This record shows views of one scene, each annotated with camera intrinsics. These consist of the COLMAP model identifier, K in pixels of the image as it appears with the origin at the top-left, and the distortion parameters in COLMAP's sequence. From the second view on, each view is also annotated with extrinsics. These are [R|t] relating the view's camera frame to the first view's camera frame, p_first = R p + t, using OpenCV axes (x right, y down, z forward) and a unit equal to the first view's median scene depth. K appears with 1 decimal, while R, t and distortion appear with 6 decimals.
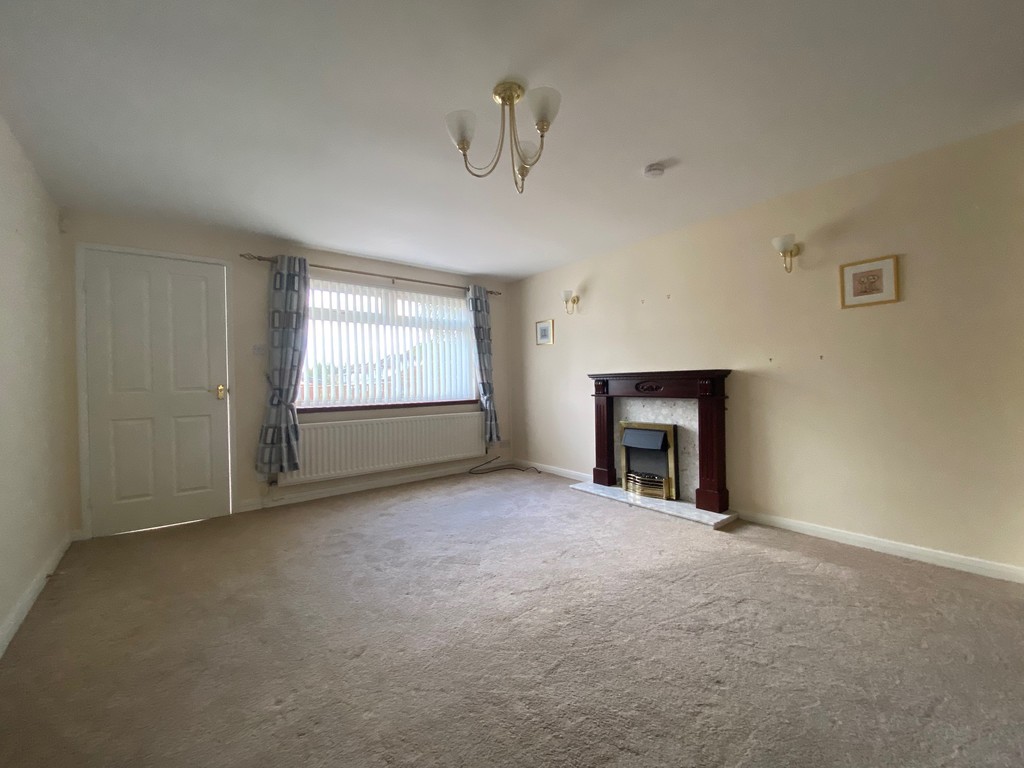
lens RADIAL K [[410.9, 0, 508.6], [0, 410.9, 385.7], [0, 0, 1]] dist [0.001576, 0.000007]
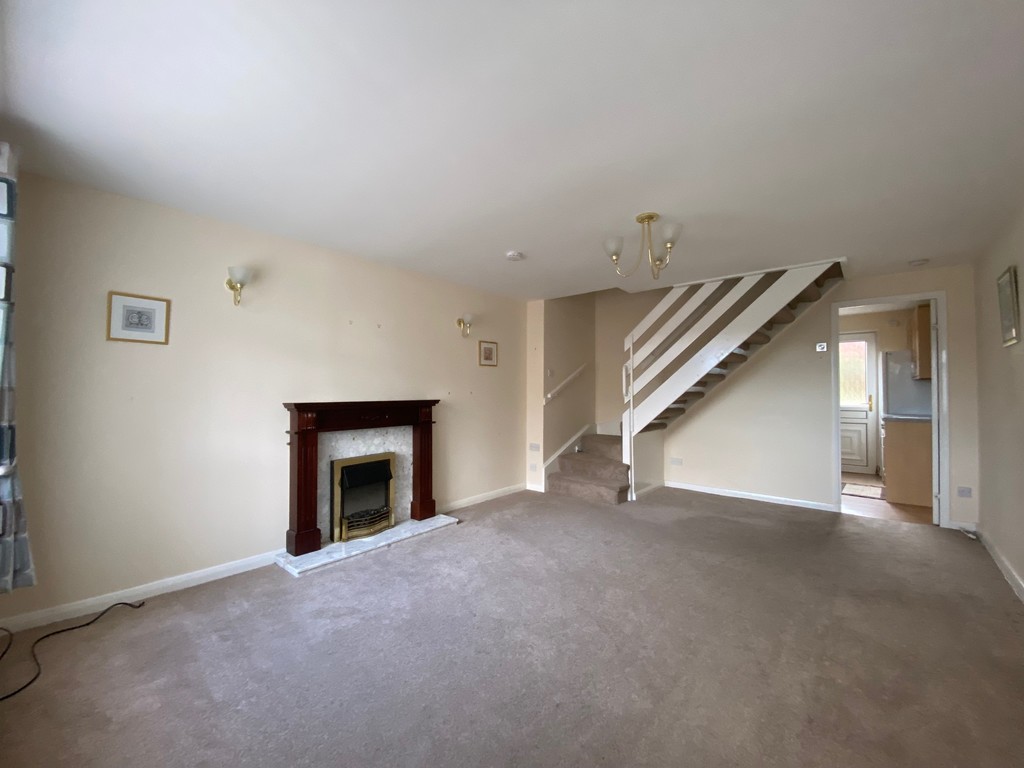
lens RADIAL K [[410.9, 0, 508.0], [0, 410.9, 383.8], [0, 0, 1]] dist [0.001576, 0.000007]
pose [[-0.196908, 0.049141, 0.979190, -0.662596], [0.024717, 0.998674, -0.045148, -0.022277], [-0.980110, 0.015312, -0.197862, 0.899191]]
